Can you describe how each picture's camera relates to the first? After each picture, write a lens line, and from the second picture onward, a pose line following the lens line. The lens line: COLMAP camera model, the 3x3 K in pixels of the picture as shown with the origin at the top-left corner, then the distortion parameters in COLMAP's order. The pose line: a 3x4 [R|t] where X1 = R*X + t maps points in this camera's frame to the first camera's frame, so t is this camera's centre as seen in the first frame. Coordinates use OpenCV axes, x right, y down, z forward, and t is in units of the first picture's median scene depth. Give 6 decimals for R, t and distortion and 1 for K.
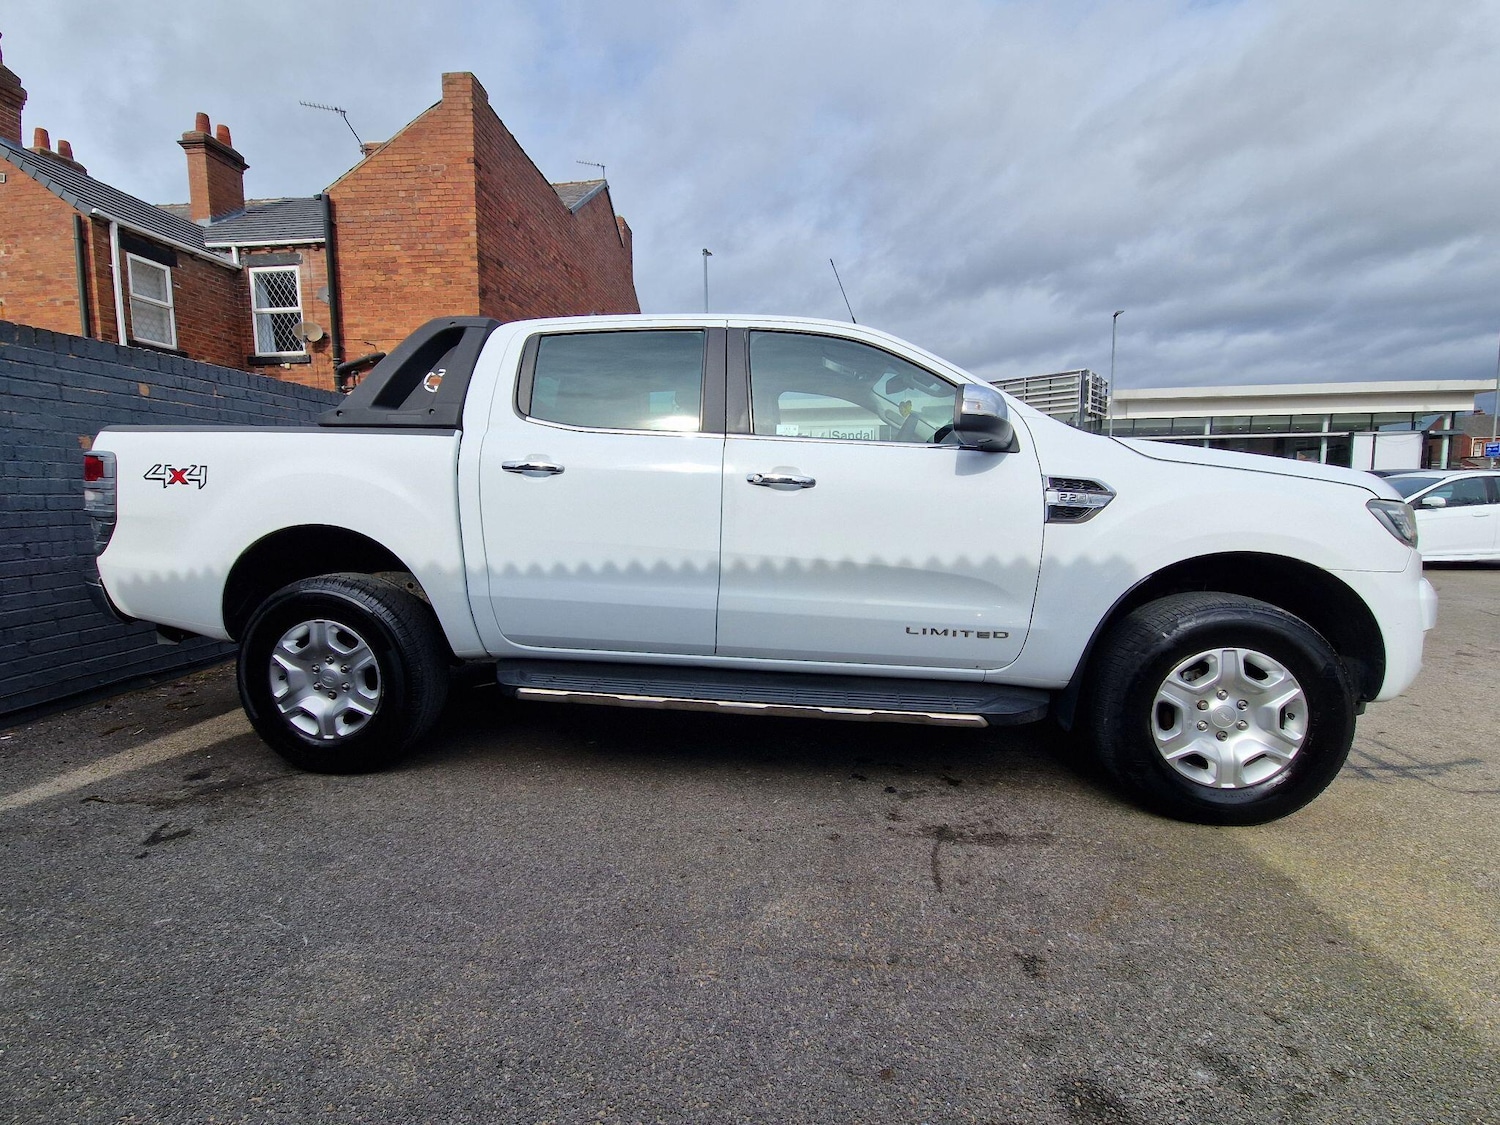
lens RADIAL K [[671.5, 0, 750.0], [0, 671.5, 562.5], [0, 0, 1]] dist [0.015942, -0.014504]
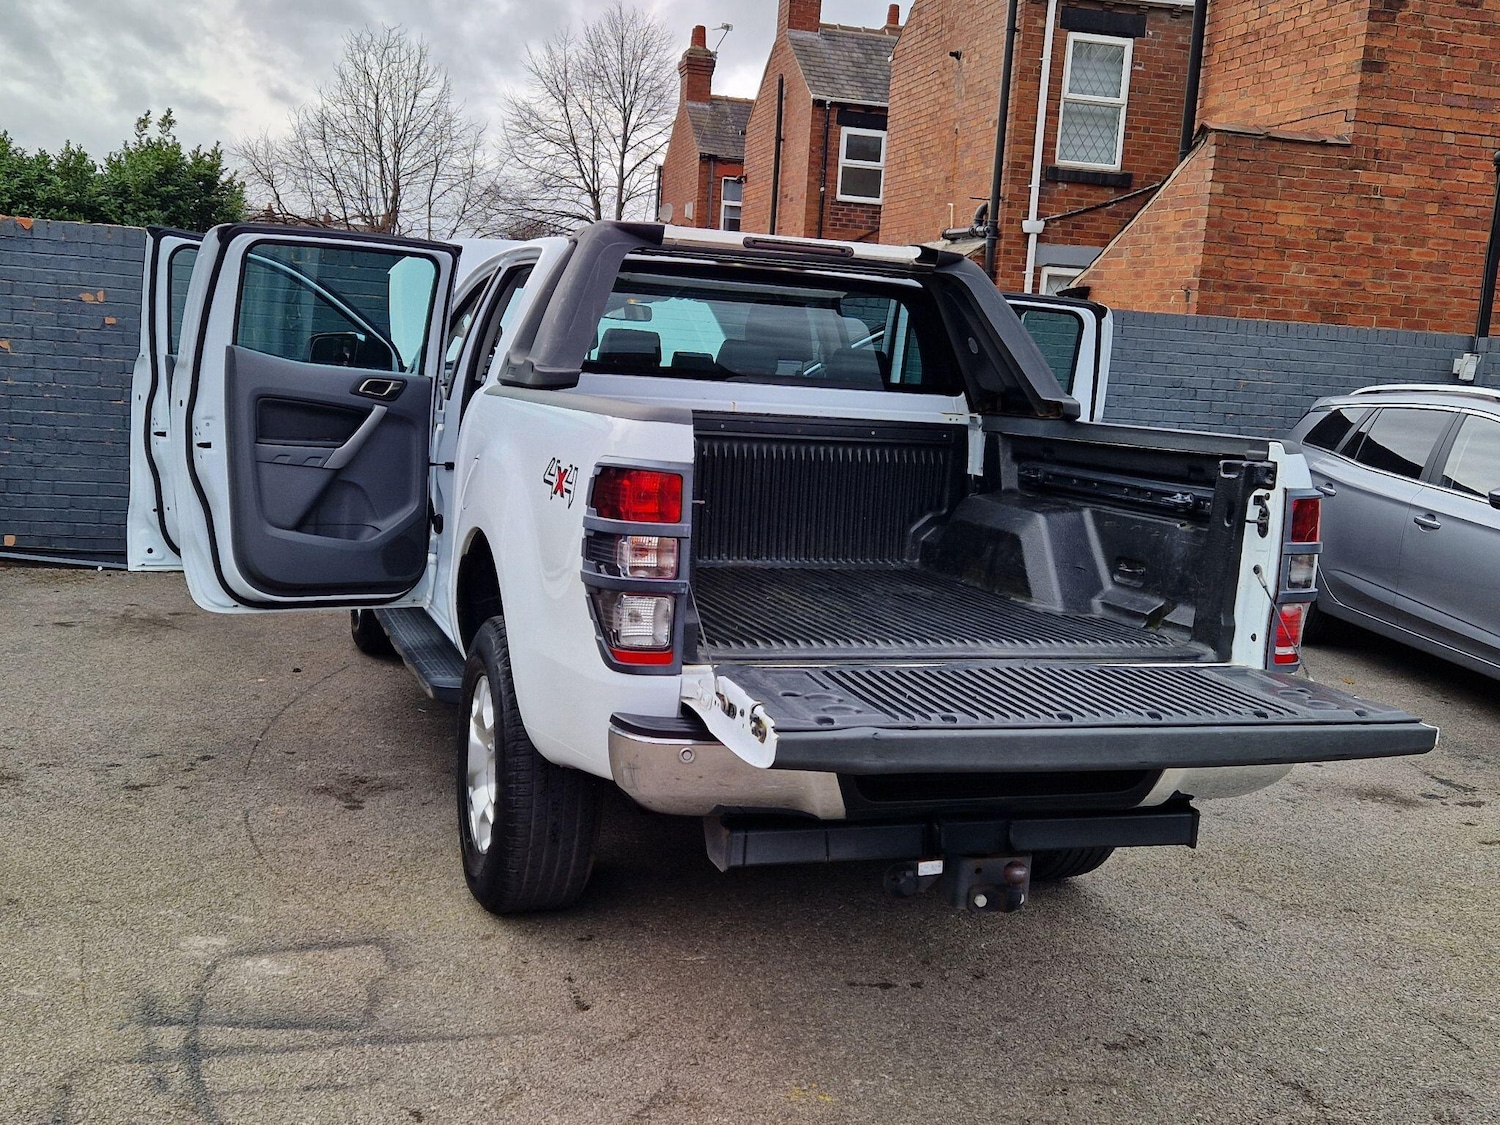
lens RADIAL K [[1528.5, 0, 763.3], [0, 1528.5, 558.8], [0, 0, 1]] dist [0.092628, -0.048897]
pose [[0.338690, 0.153995, -0.928210, 2.530150], [-0.157342, 0.981894, 0.105490, -0.298460], [0.927649, 0.110318, 0.356787, 1.115002]]
